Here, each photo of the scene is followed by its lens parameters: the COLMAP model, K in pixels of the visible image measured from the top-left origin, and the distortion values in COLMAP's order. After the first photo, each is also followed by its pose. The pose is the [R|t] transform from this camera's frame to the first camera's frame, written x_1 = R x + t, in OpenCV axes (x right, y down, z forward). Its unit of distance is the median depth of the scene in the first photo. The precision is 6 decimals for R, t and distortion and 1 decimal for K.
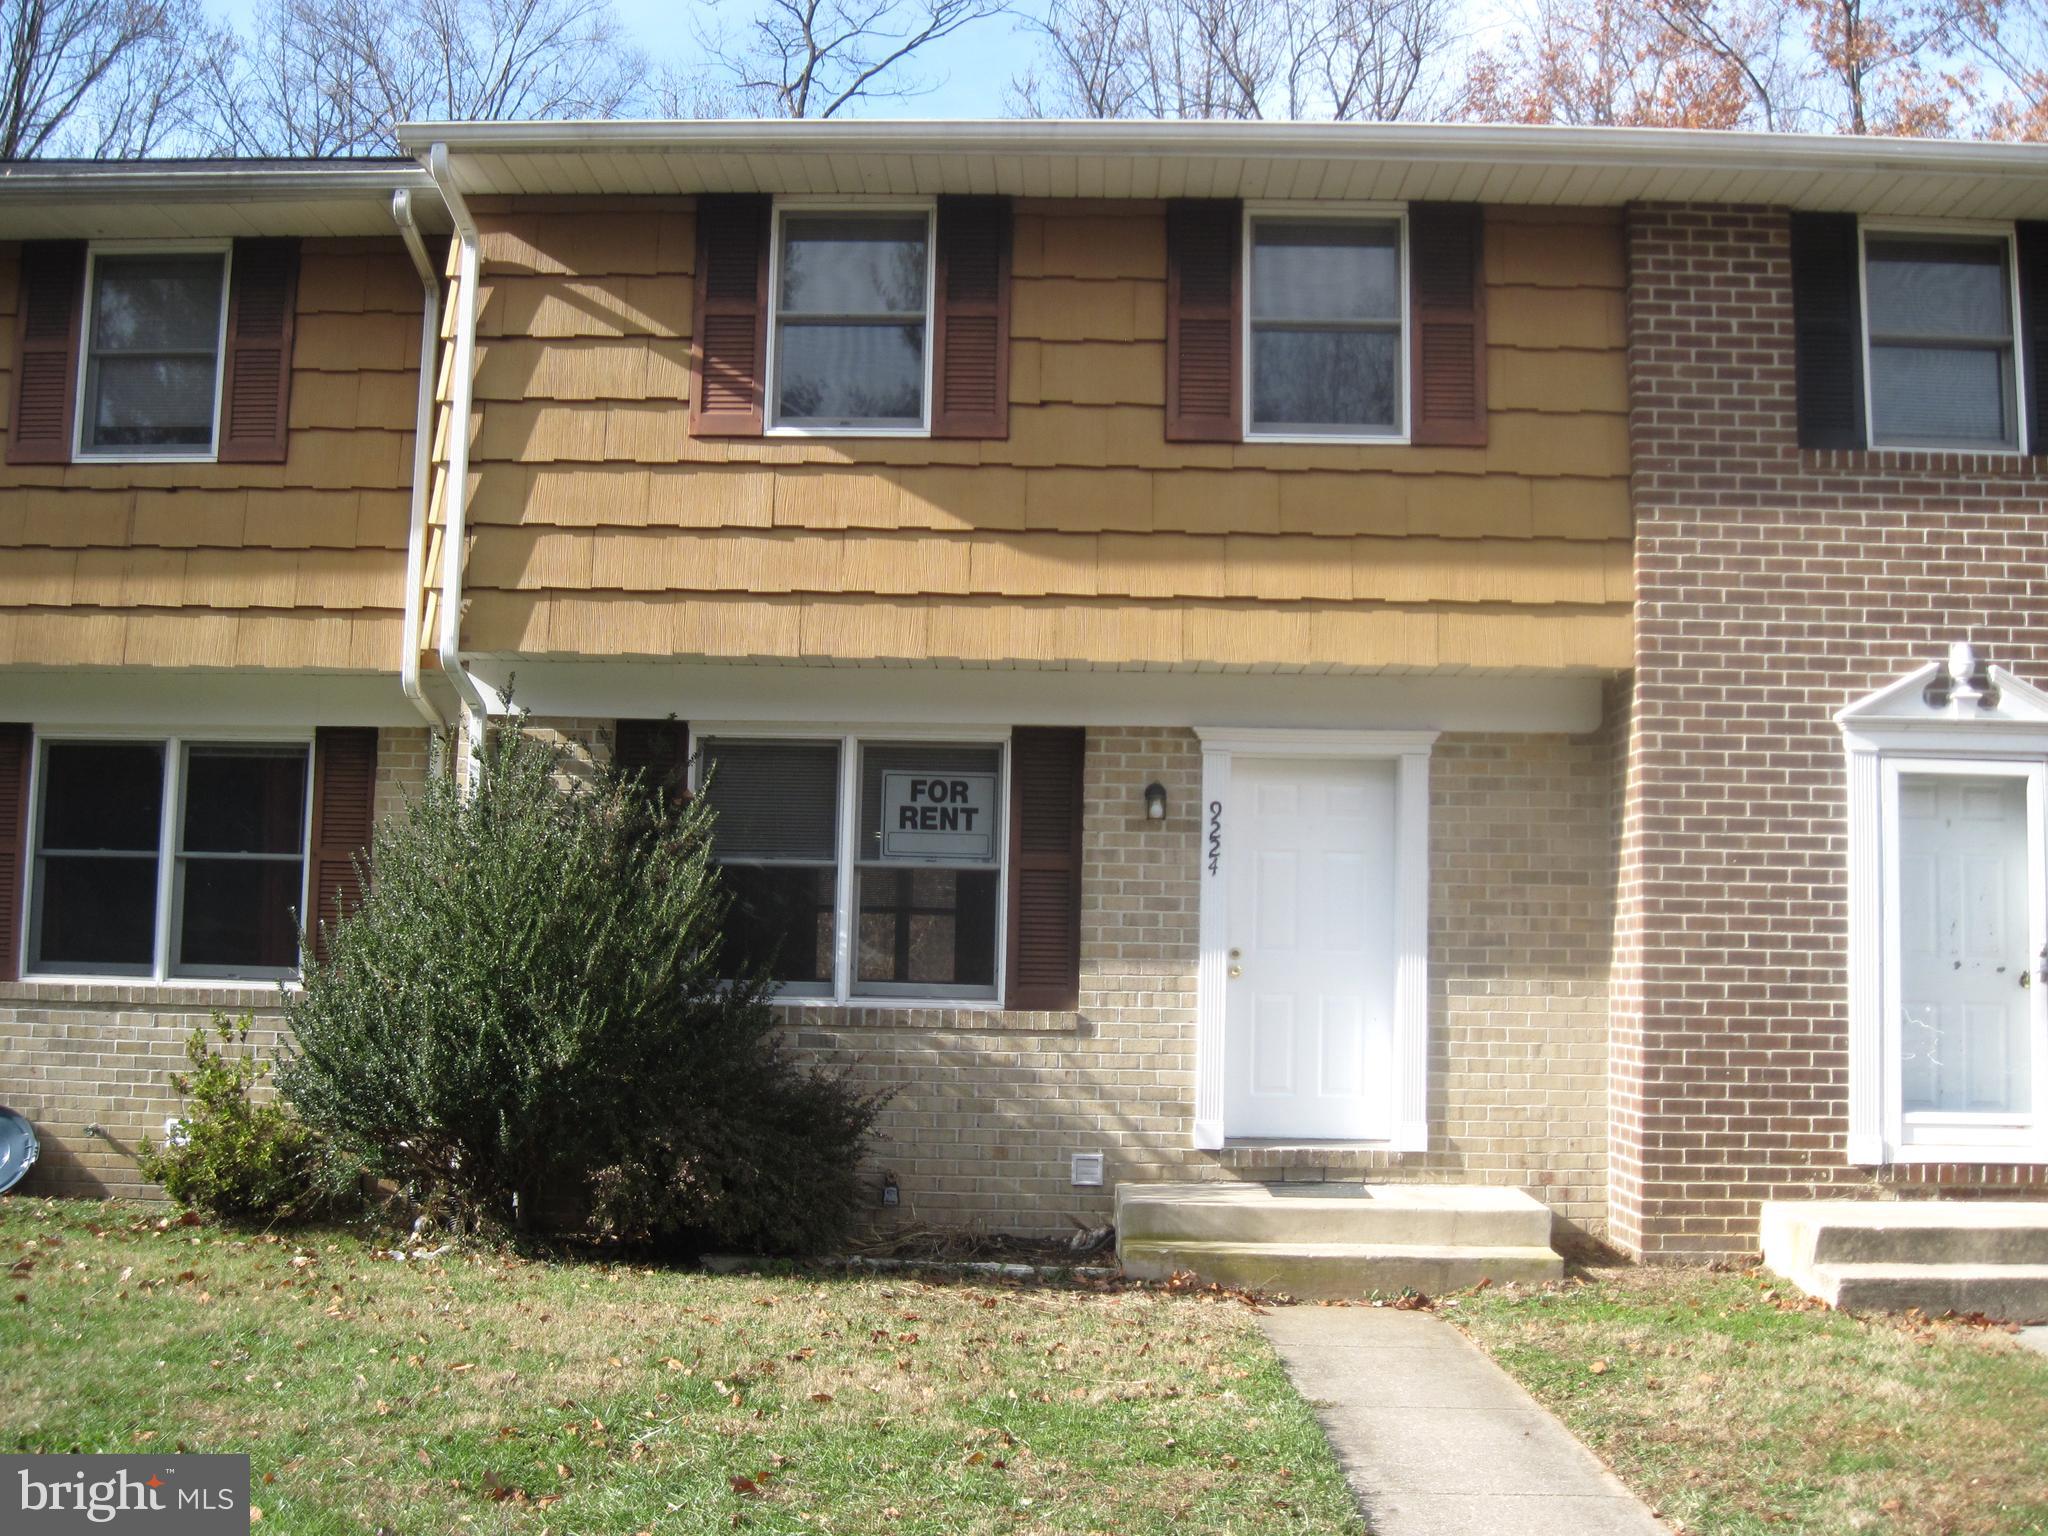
lens RADIAL K [[2075.9, 0, 1024.0], [0, 2075.9, 768.0], [0, 0, 1]] dist [-0.119342, 0.038806]
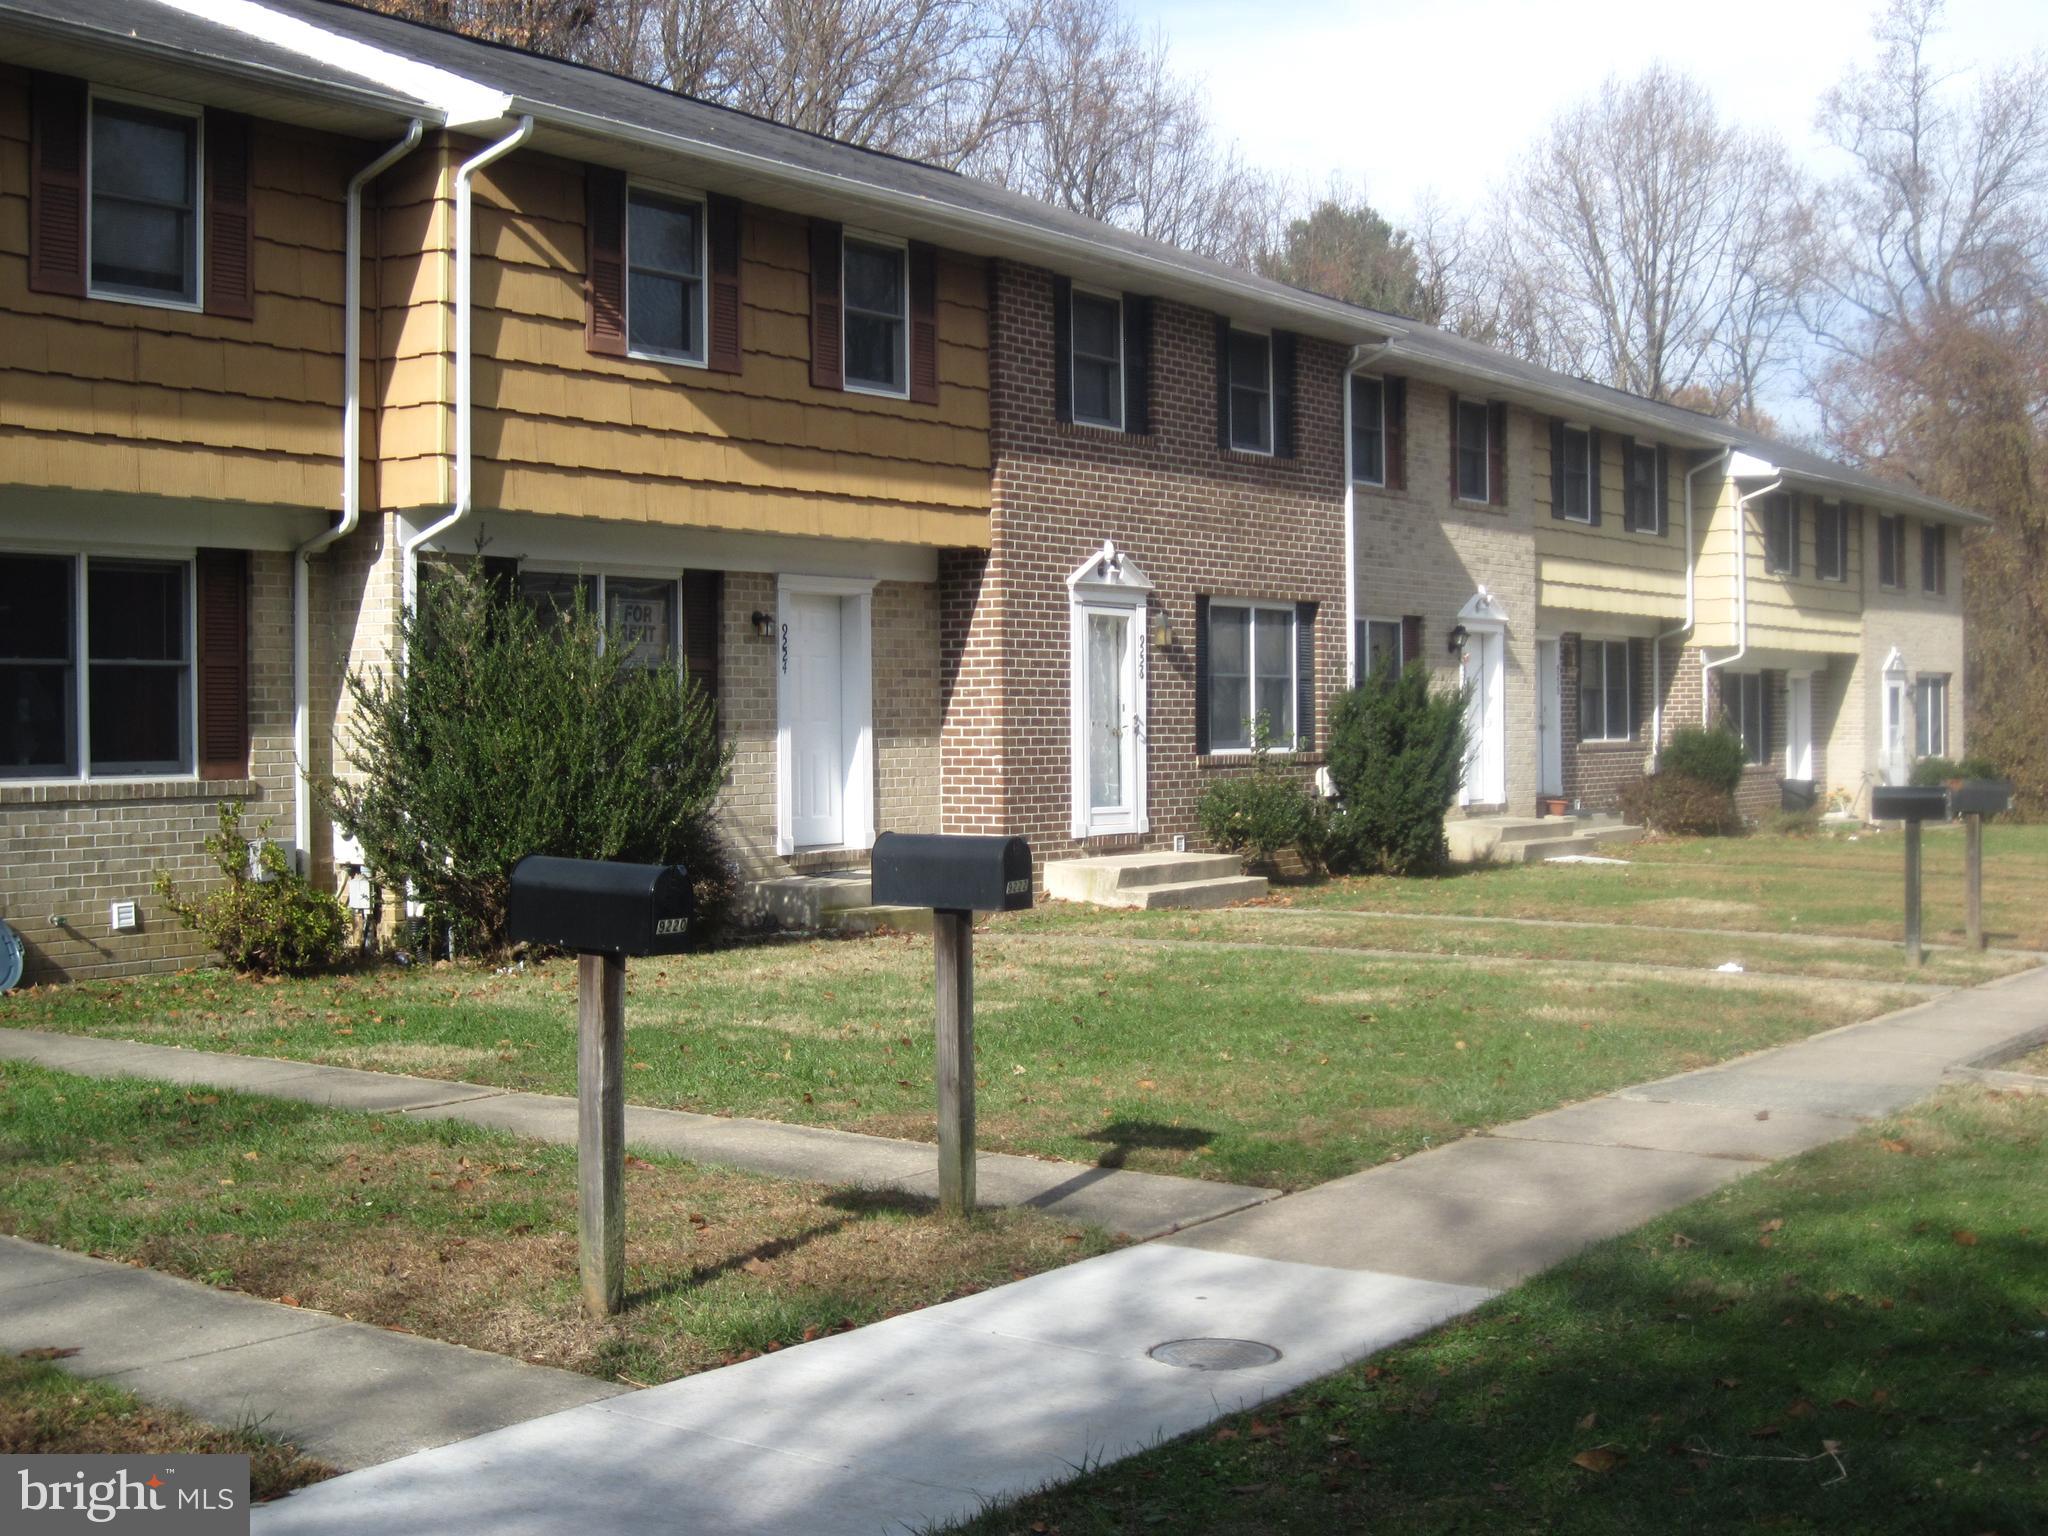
lens RADIAL K [[2660.7, 0, 1024.0], [0, 2660.7, 768.0], [0, 0, 1]] dist [-0.123640, 0.041288]
pose [[0.542674, -0.039149, 0.839031, -1.445668], [-0.062258, 0.994291, 0.086661, -0.058124], [-0.837633, -0.099265, 0.537138, -0.183243]]
